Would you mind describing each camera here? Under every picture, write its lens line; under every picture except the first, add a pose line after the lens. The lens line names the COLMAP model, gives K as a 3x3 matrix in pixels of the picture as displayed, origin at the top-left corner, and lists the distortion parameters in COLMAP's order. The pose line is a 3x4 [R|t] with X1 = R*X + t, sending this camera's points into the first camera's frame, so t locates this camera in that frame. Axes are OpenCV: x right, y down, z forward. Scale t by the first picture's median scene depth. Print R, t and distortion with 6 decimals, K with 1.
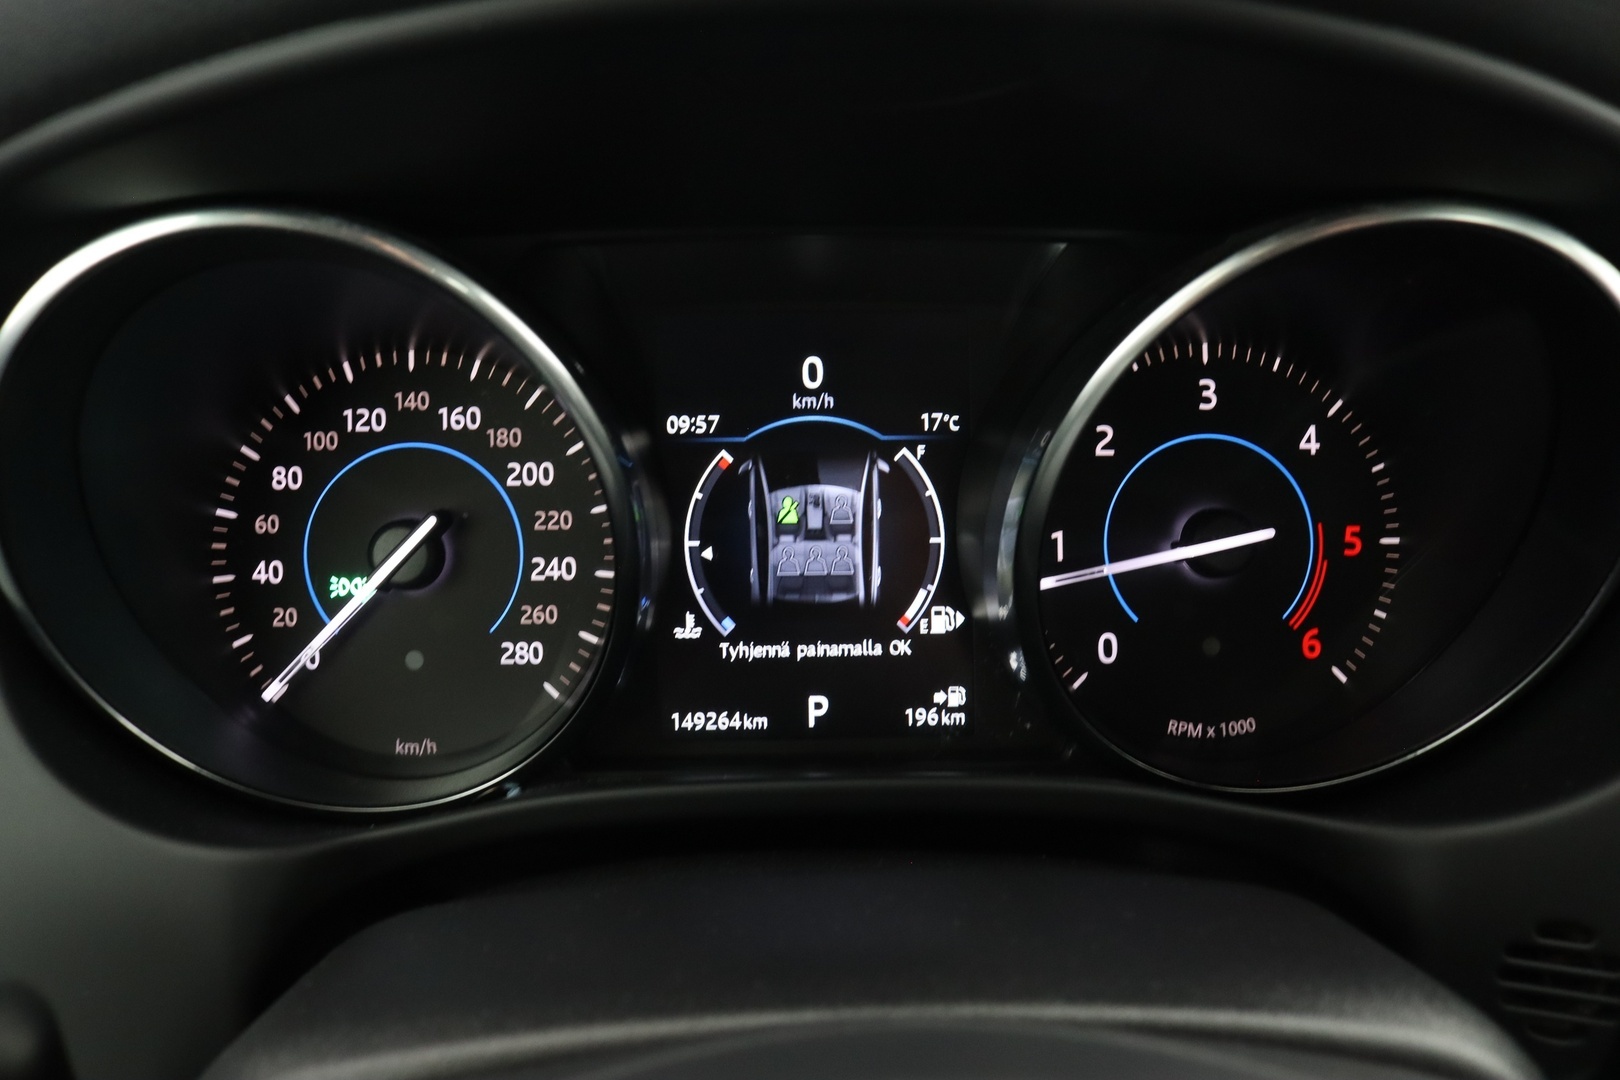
lens RADIAL K [[1346.6, 0, 817.8], [0, 1346.6, 538.4], [0, 0, 1]] dist [-0.150430, 0.106247]
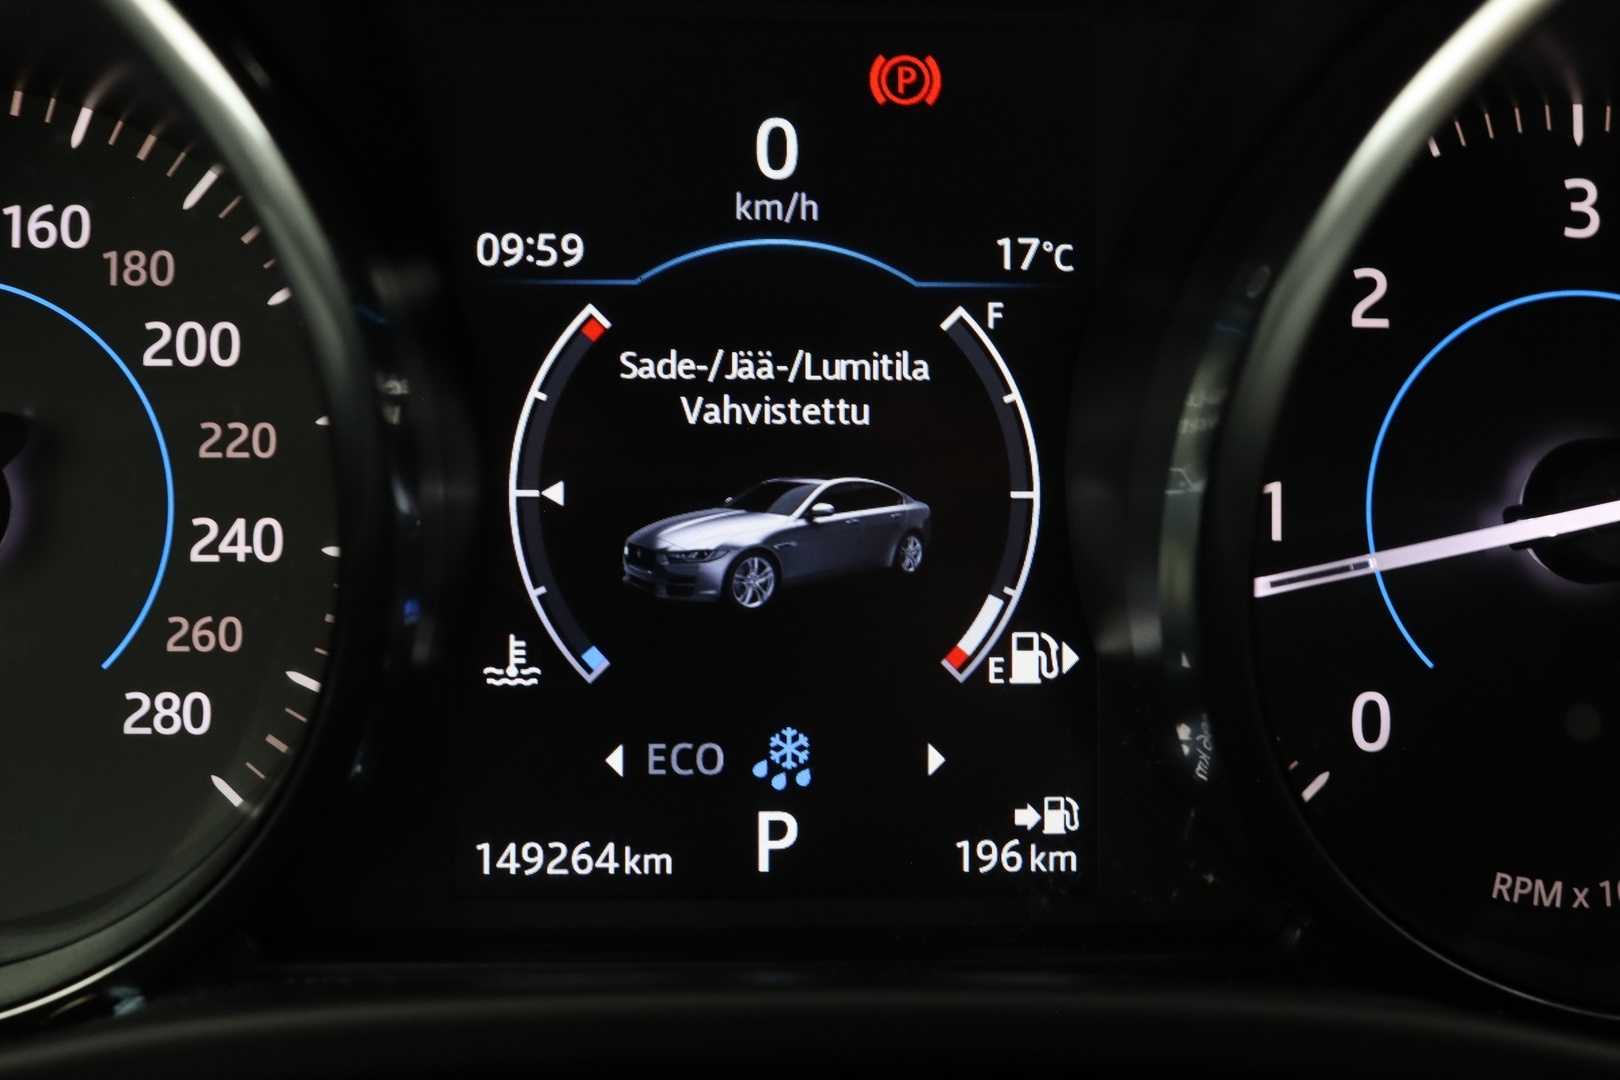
lens RADIAL K [[2259.6, 0, 808.9], [0, 2259.6, 540.1], [0, 0, 1]] dist [-0.071383, 0.000000]
pose [[0.999784, 0.016315, 0.012881, -0.000477], [-0.016264, 0.999860, -0.004028, 0.022495], [-0.012945, 0.003818, 0.999909, 0.181144]]
